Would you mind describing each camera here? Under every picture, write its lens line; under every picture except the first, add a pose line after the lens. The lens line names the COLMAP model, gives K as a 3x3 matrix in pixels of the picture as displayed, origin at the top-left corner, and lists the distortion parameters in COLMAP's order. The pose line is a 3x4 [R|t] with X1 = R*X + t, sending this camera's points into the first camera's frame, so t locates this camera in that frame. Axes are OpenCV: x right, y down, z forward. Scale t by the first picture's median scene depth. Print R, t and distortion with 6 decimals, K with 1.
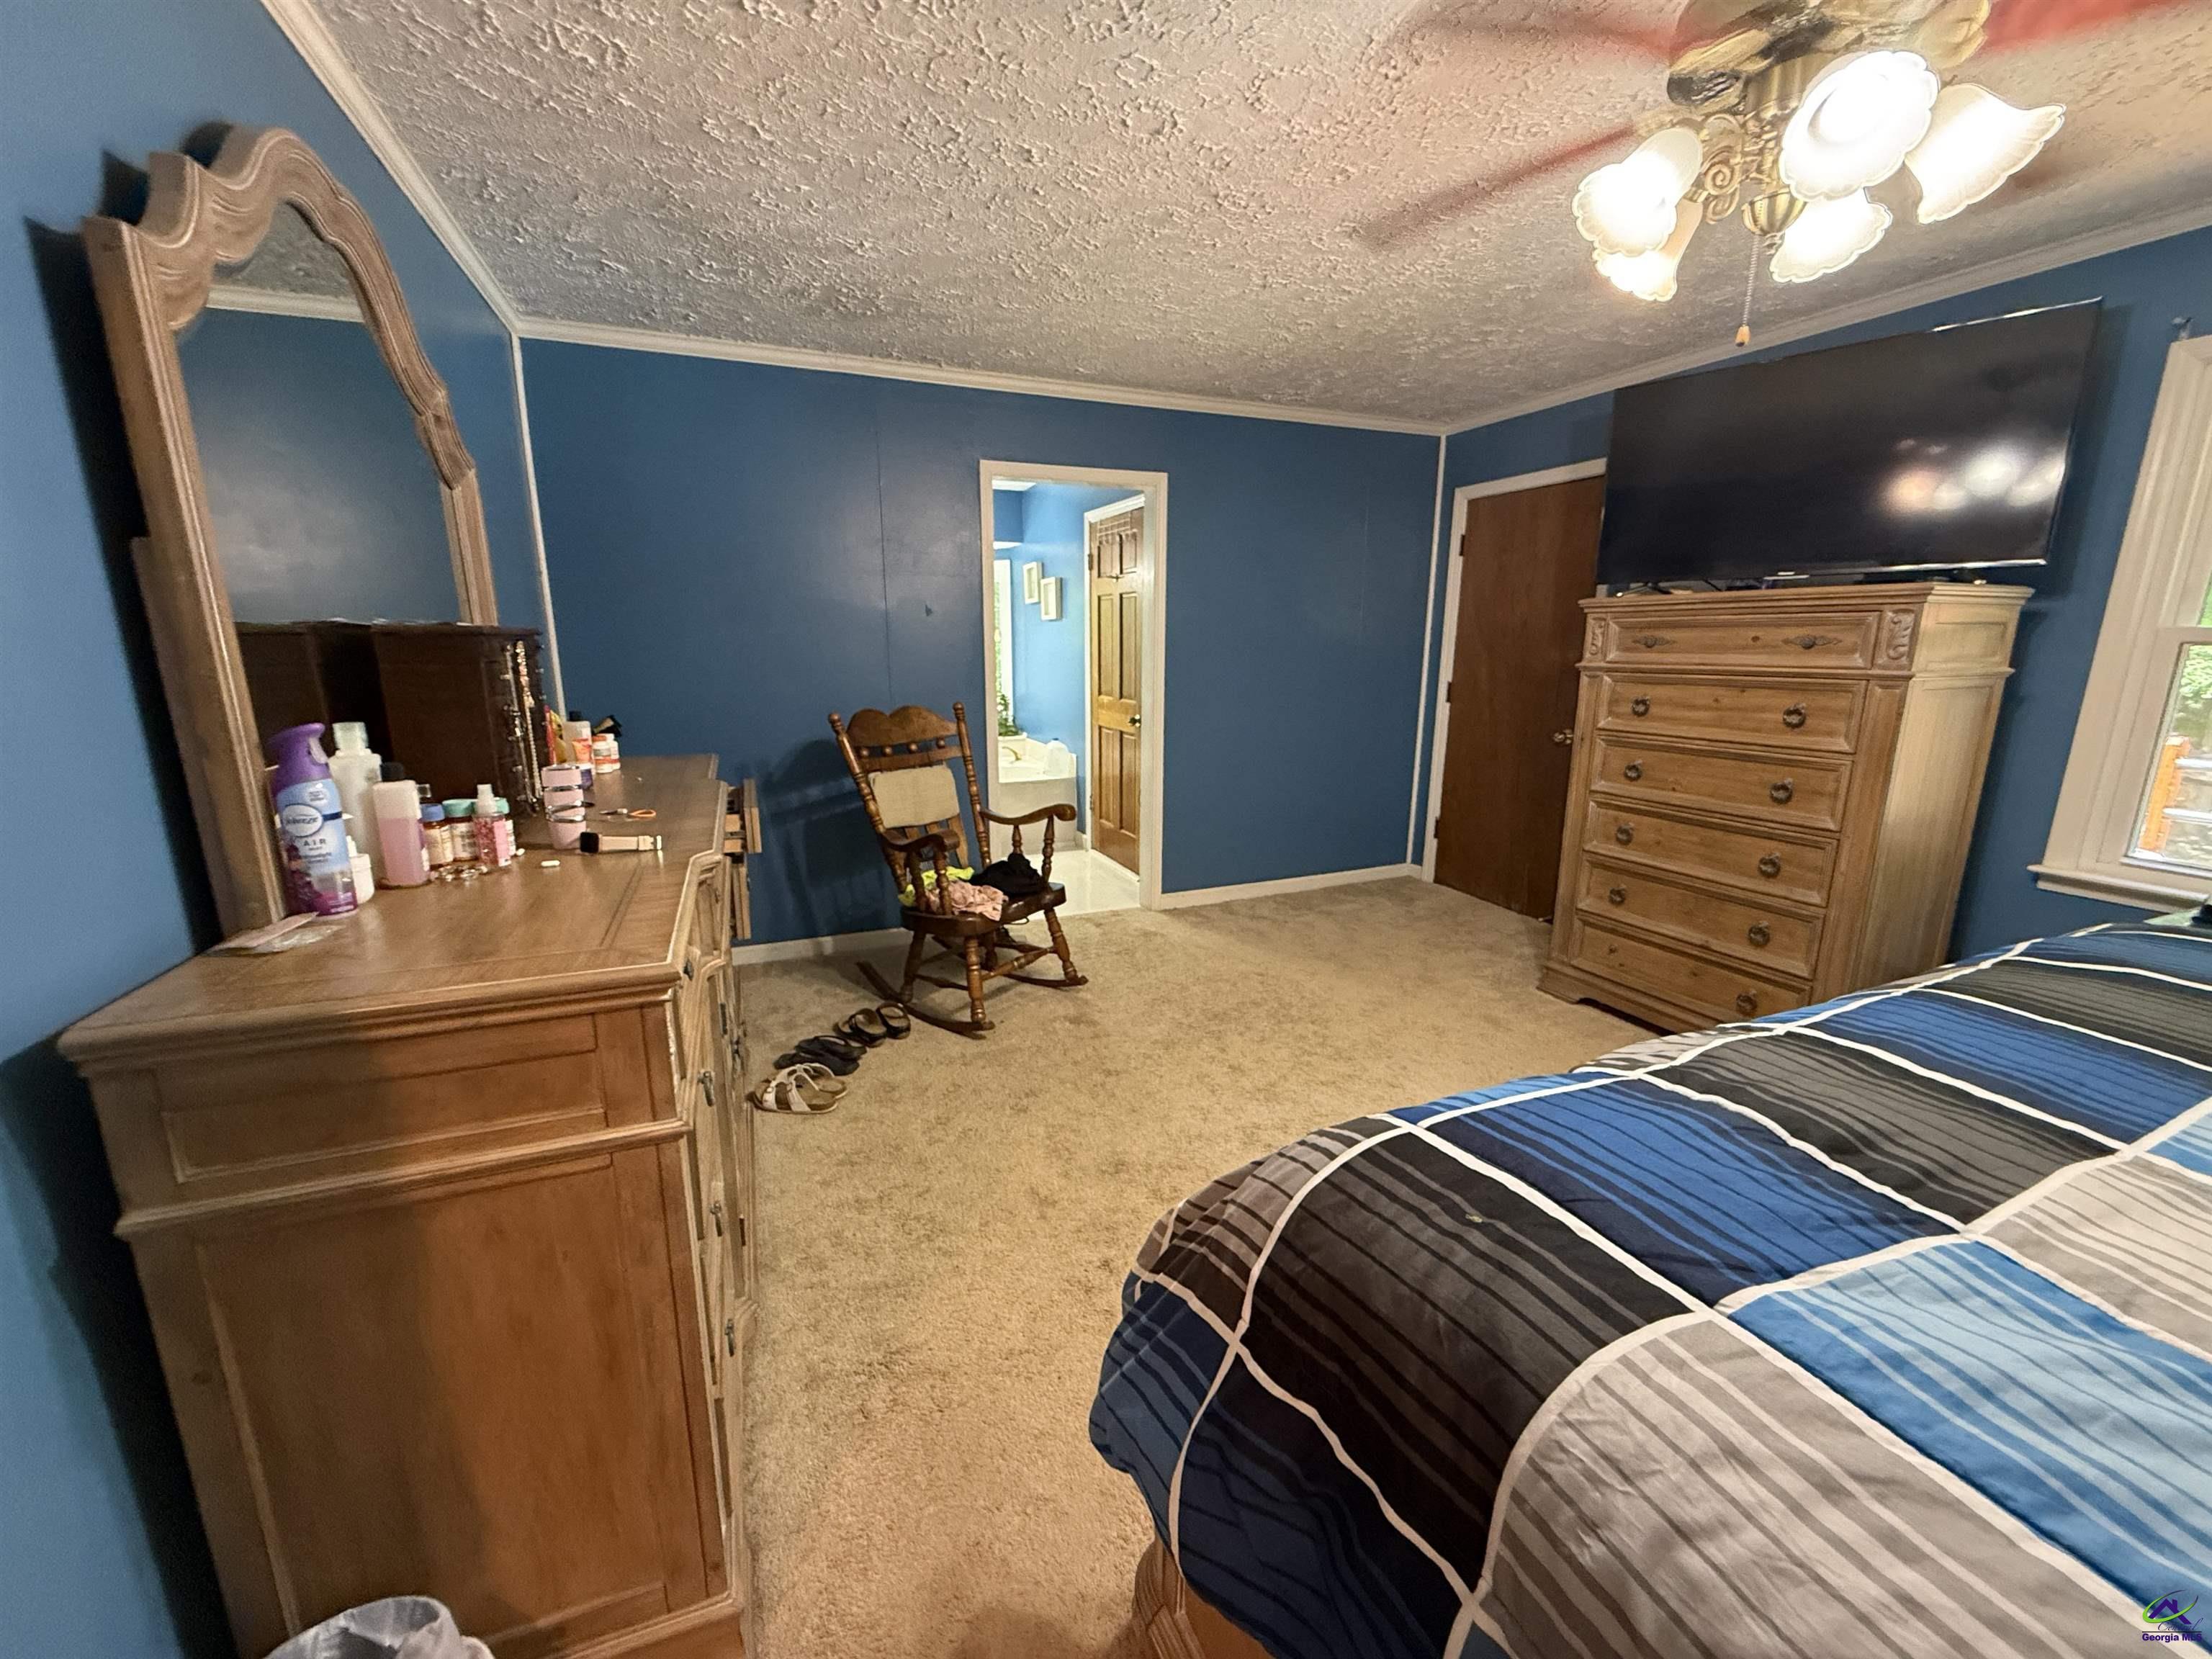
lens RADIAL K [[891.7, 0, 1103.7], [0, 891.7, 831.8], [0, 0, 1]] dist [-0.000531, -0.000028]
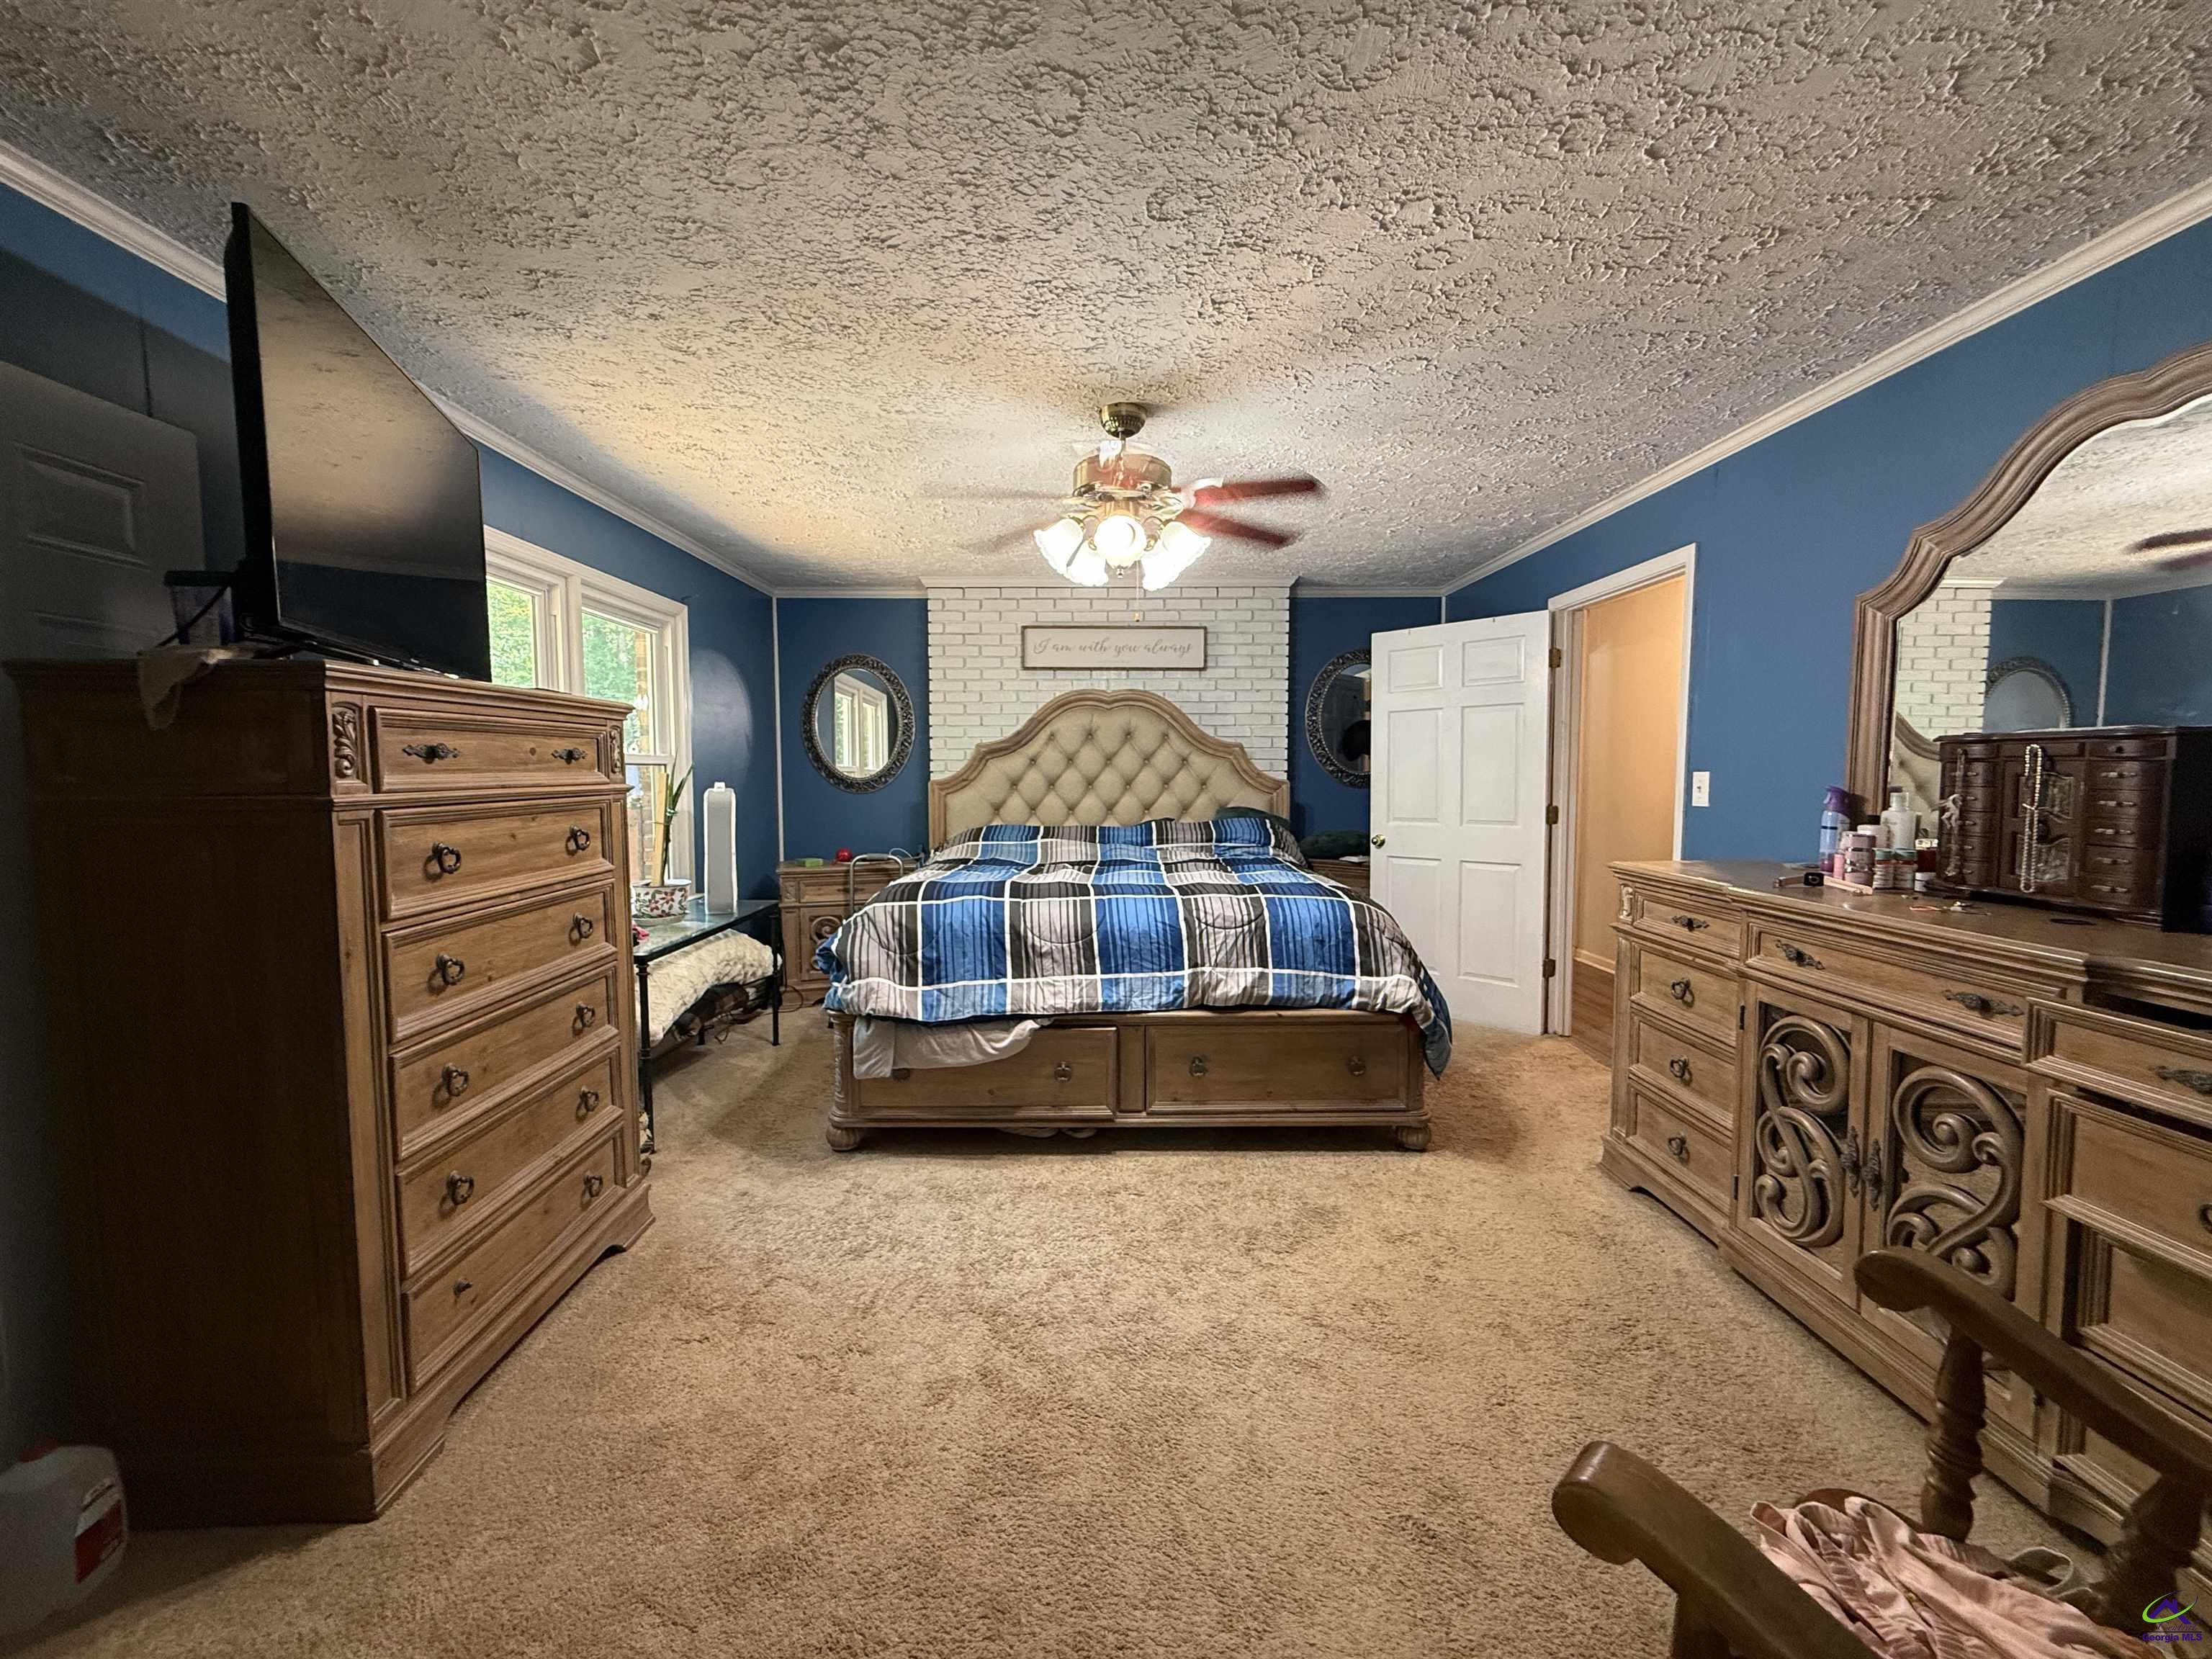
lens RADIAL K [[891.7, 0, 1103.7], [0, 891.7, 831.8], [0, 0, 1]] dist [-0.000531, -0.000028]
pose [[-0.938050, -0.022810, 0.345748, 0.003015], [0.073517, 0.962011, 0.262927, -0.303092], [-0.338610, 0.272057, -0.900738, 1.483934]]
